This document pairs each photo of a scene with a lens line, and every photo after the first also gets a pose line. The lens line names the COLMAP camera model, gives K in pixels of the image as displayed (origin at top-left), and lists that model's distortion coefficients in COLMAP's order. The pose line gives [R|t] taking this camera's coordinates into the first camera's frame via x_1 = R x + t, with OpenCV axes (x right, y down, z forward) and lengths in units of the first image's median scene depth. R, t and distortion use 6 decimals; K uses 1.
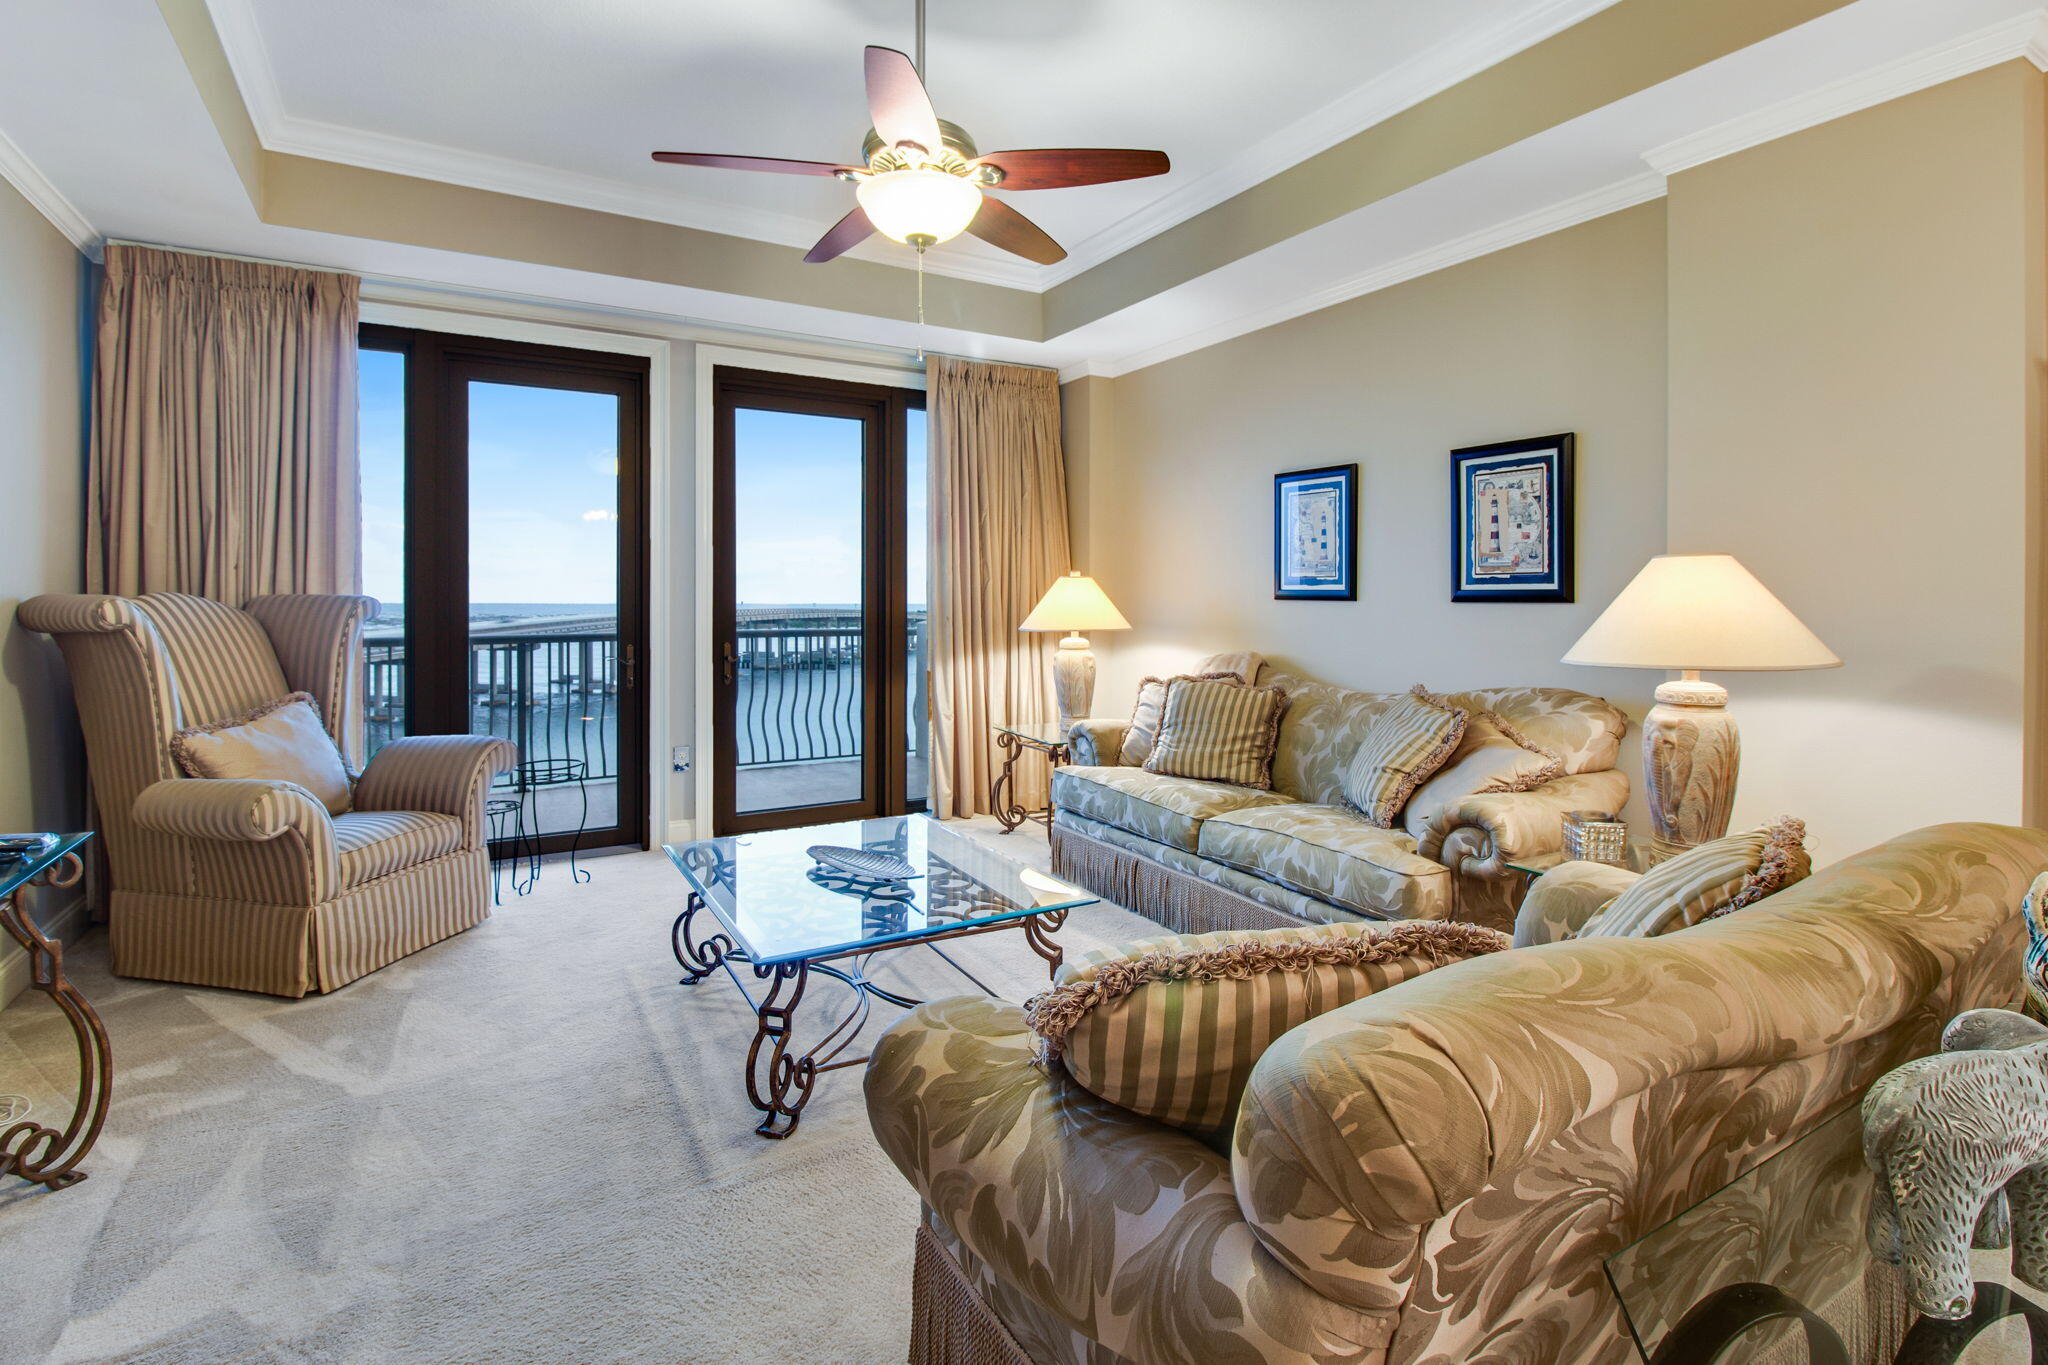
lens RADIAL K [[963.8, 0, 1047.1], [0, 963.8, 609.0], [0, 0, 1]] dist [0.012355, -0.006721]
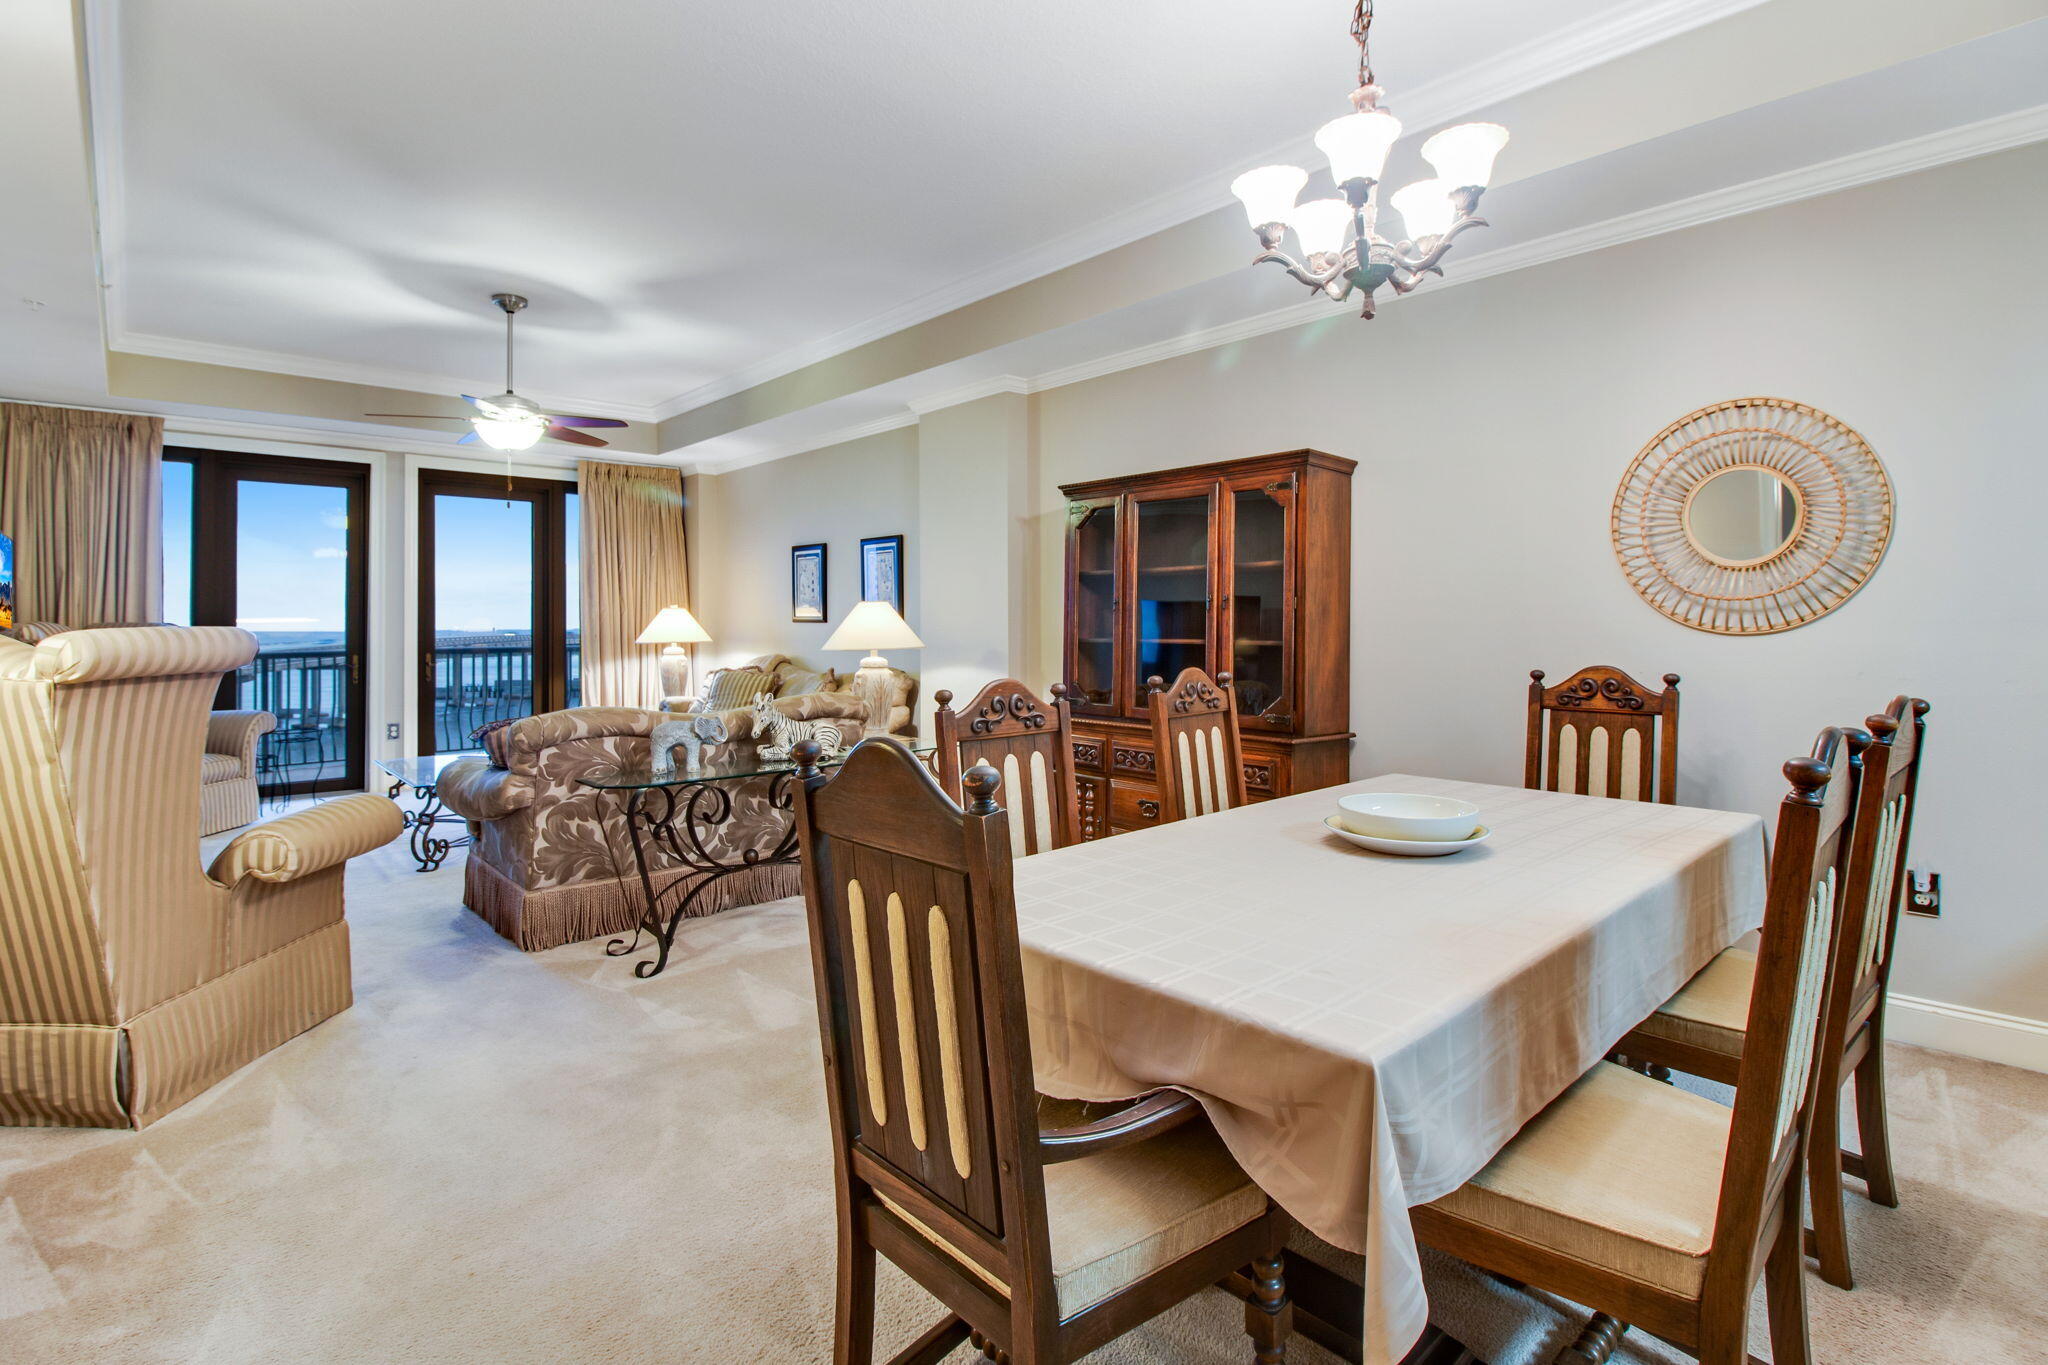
lens RADIAL K [[963.8, 0, 1002.7], [0, 963.8, 621.2], [0, 0, 1]] dist [0.012355, -0.006721]
pose [[0.984343, -0.004238, 0.176213, 0.290250], [0.006610, 0.999895, -0.012880, 0.010543], [-0.176140, 0.013843, 0.984268, -0.651702]]
